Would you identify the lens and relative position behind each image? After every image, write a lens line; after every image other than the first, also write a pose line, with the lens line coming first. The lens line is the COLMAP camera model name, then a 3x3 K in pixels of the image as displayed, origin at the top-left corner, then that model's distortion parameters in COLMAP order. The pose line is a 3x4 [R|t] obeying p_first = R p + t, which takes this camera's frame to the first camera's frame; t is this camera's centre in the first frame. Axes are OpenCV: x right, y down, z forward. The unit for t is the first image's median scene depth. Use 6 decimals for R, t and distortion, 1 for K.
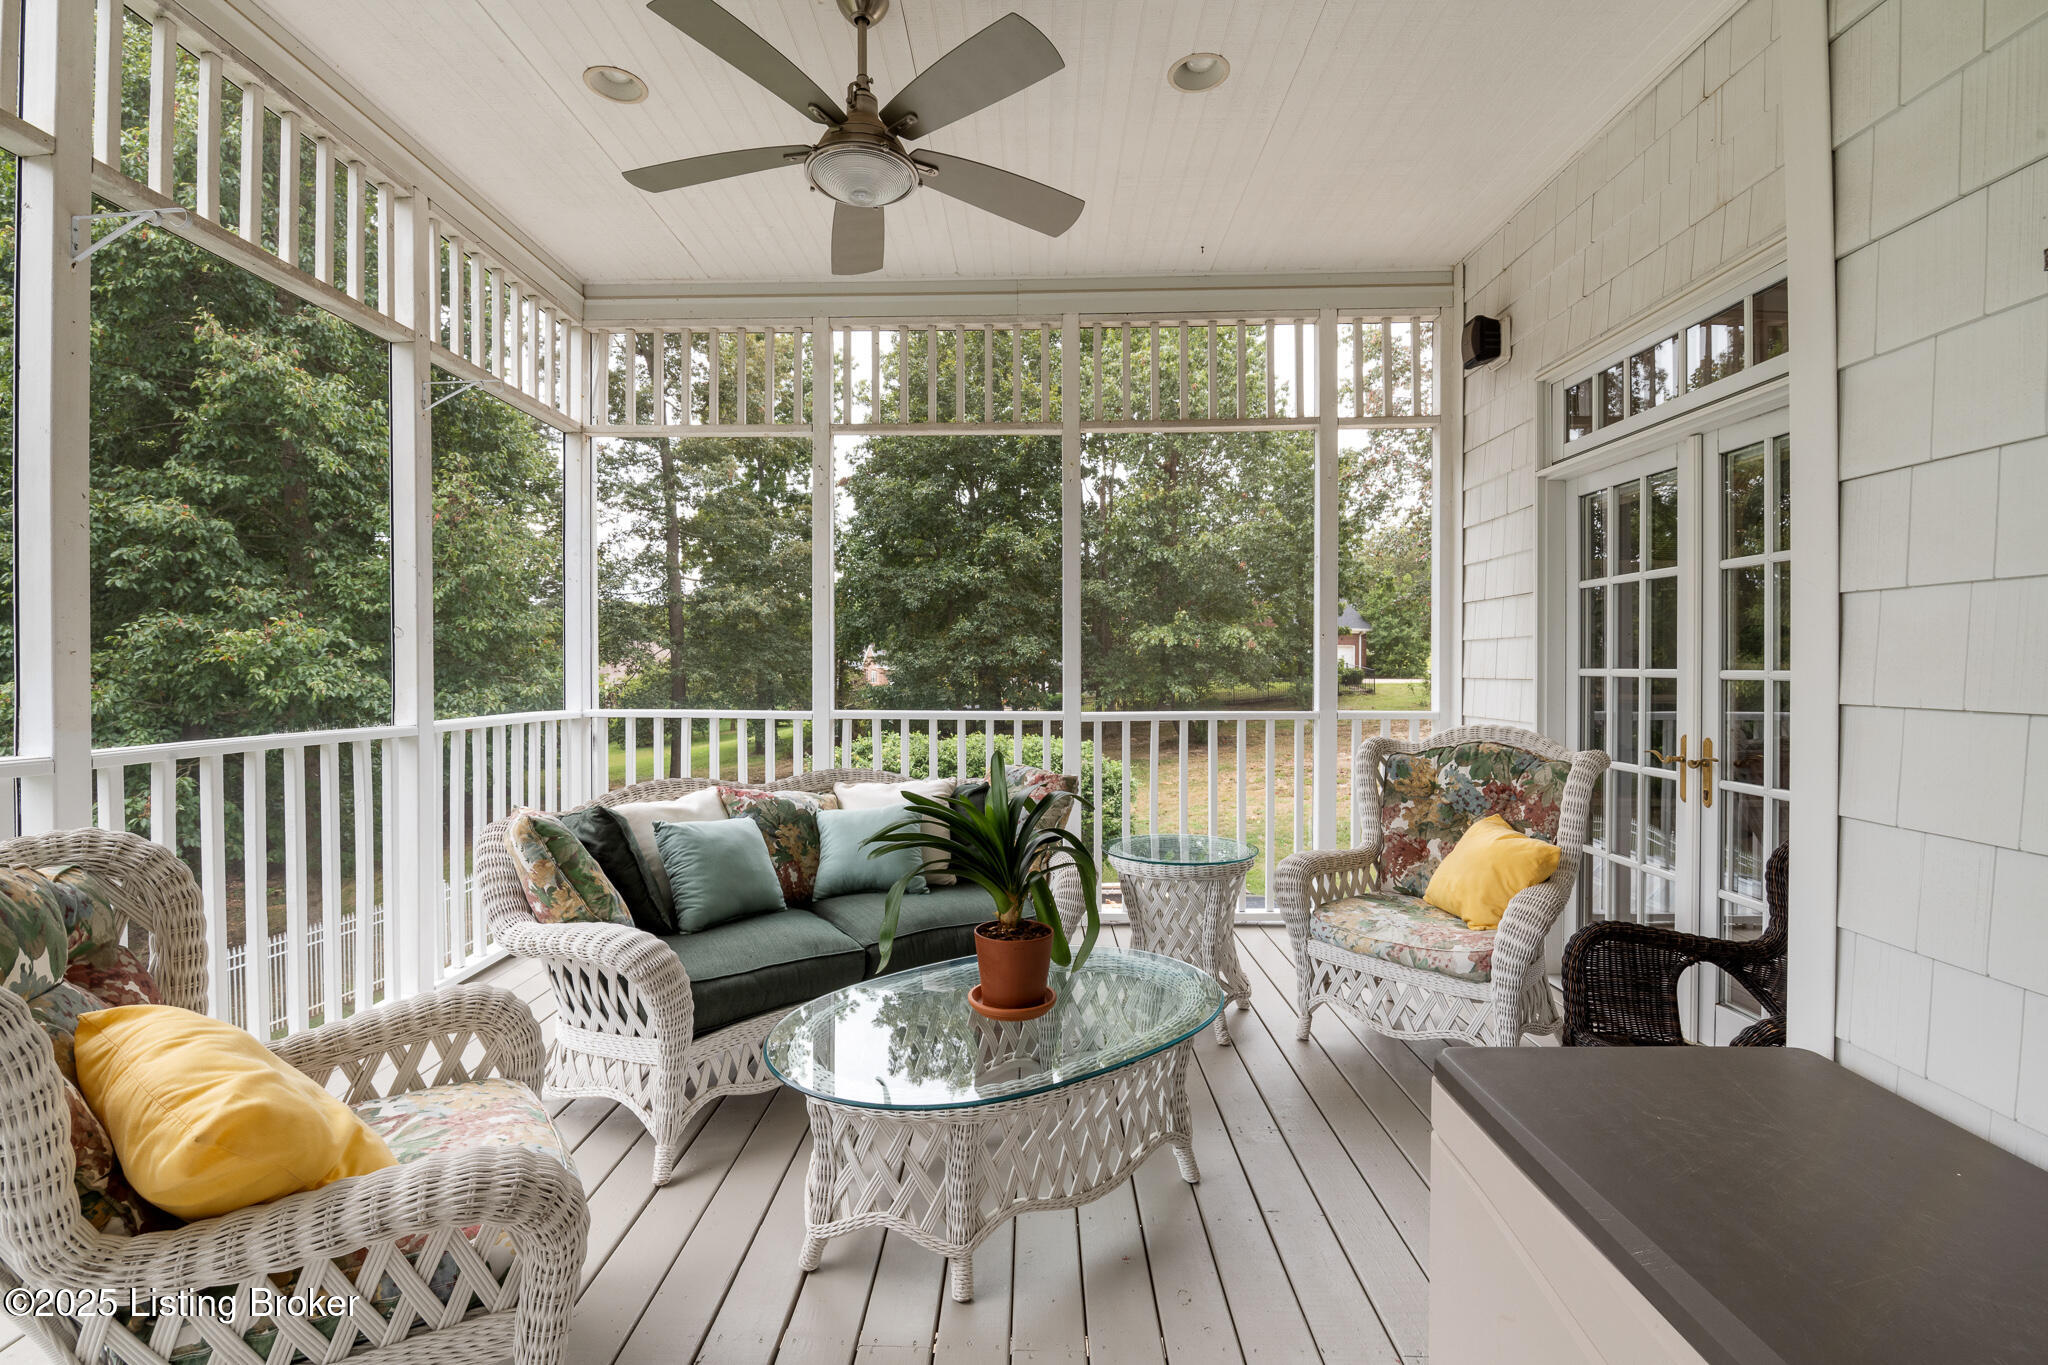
lens RADIAL K [[899.5, 0, 1020.5], [0, 899.5, 666.6], [0, 0, 1]] dist [-0.017036, -0.000223]
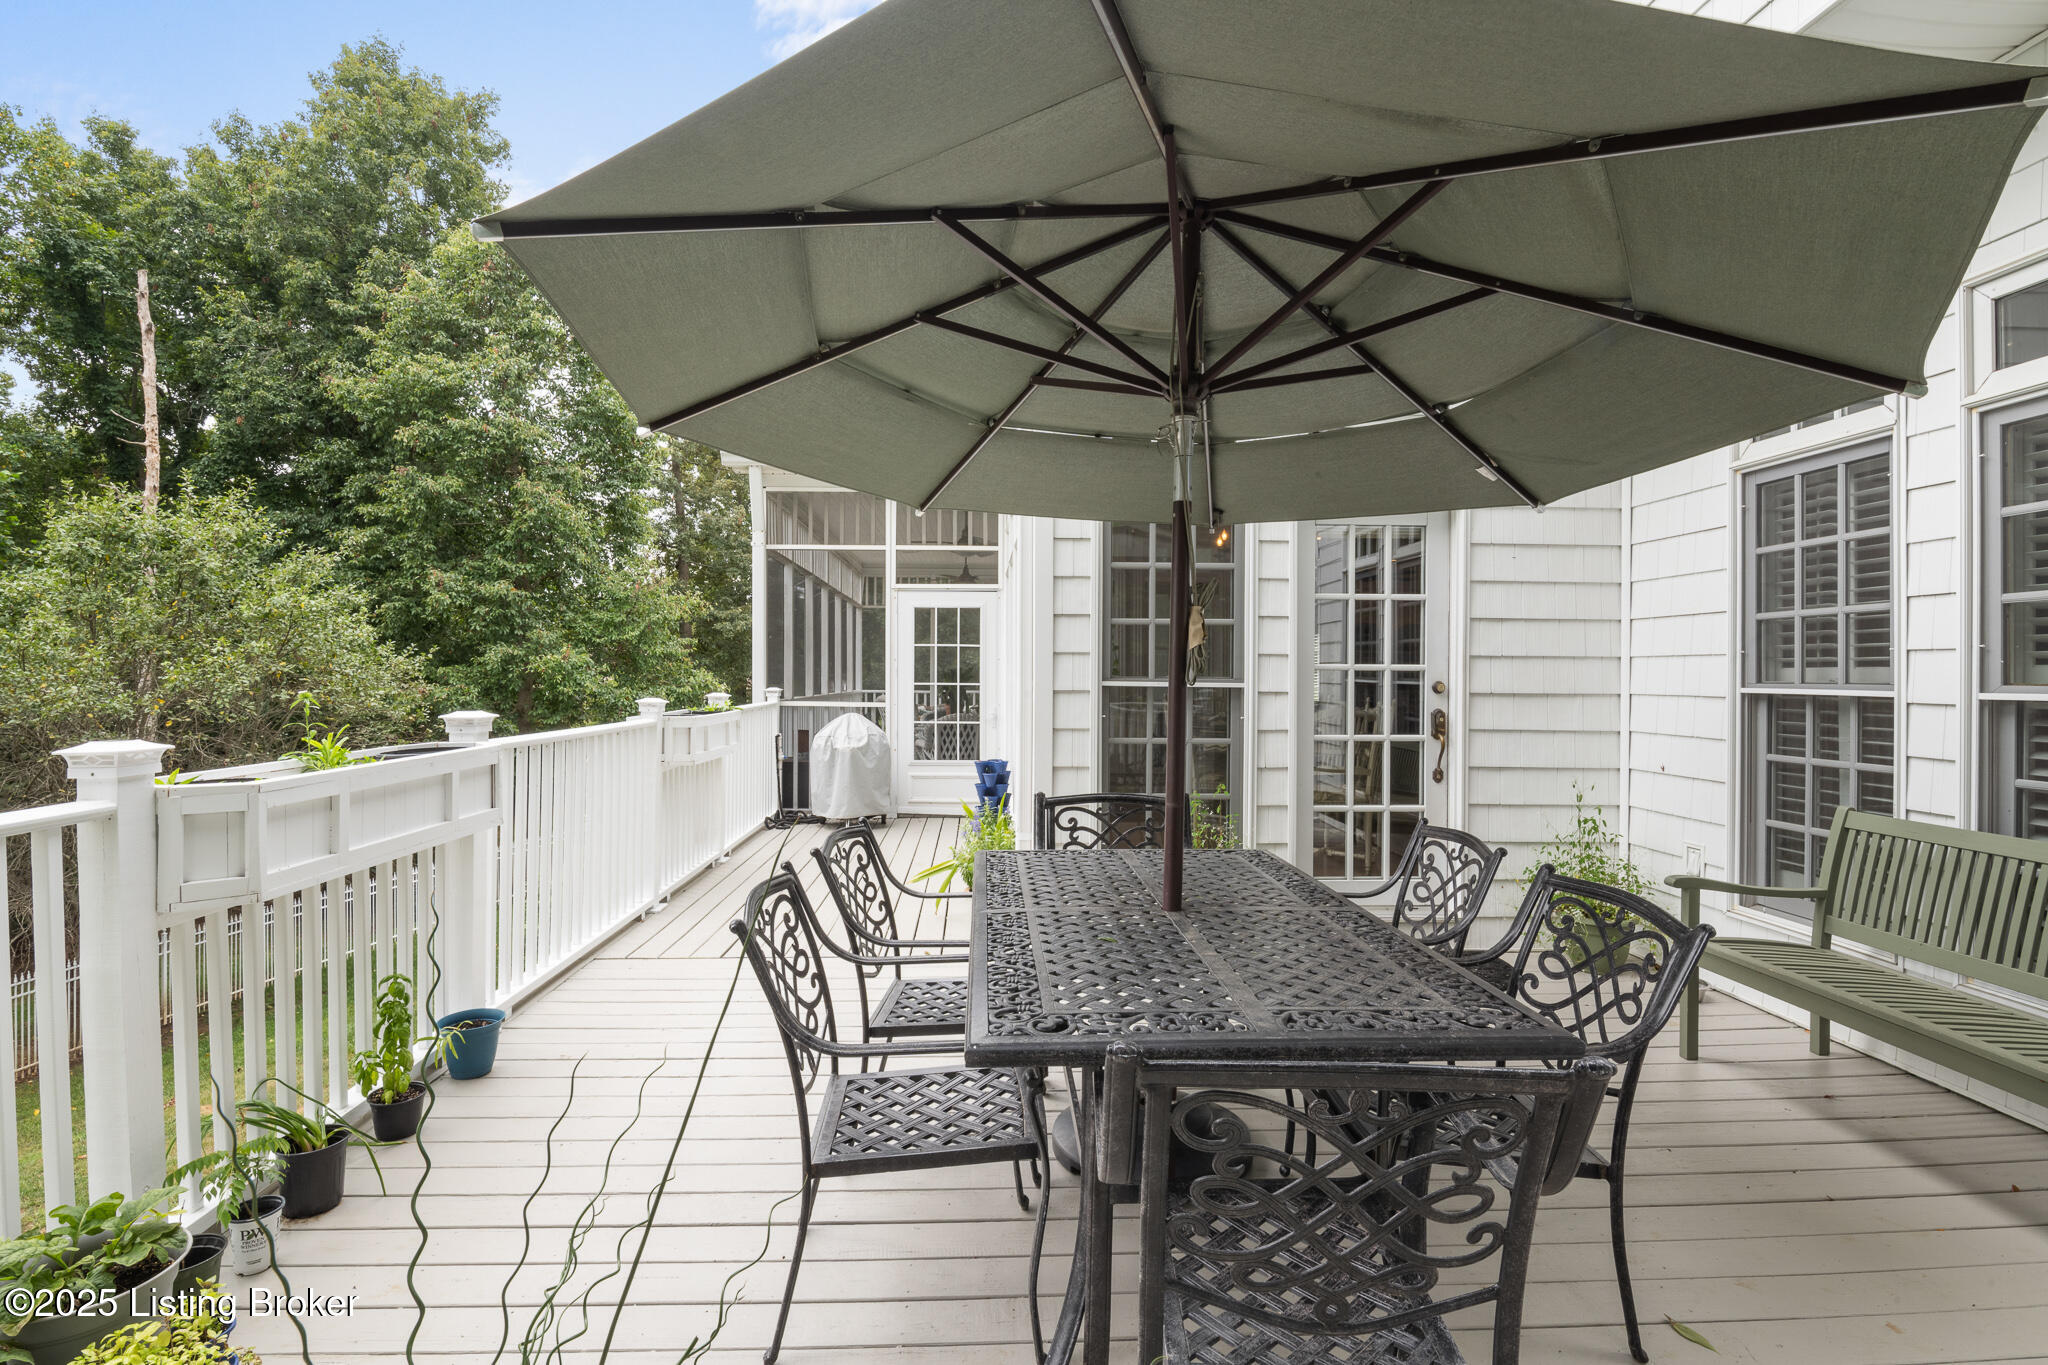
lens RADIAL K [[964.9, 0, 1028.3], [0, 964.9, 656.3], [0, 0, 1]] dist [-0.016920, -0.000295]
pose [[0.996735, 0.004570, 0.080608, -0.030212], [-0.003302, 0.999869, -0.015862, -0.004616], [-0.080670, 0.015544, 0.996620, -0.445741]]
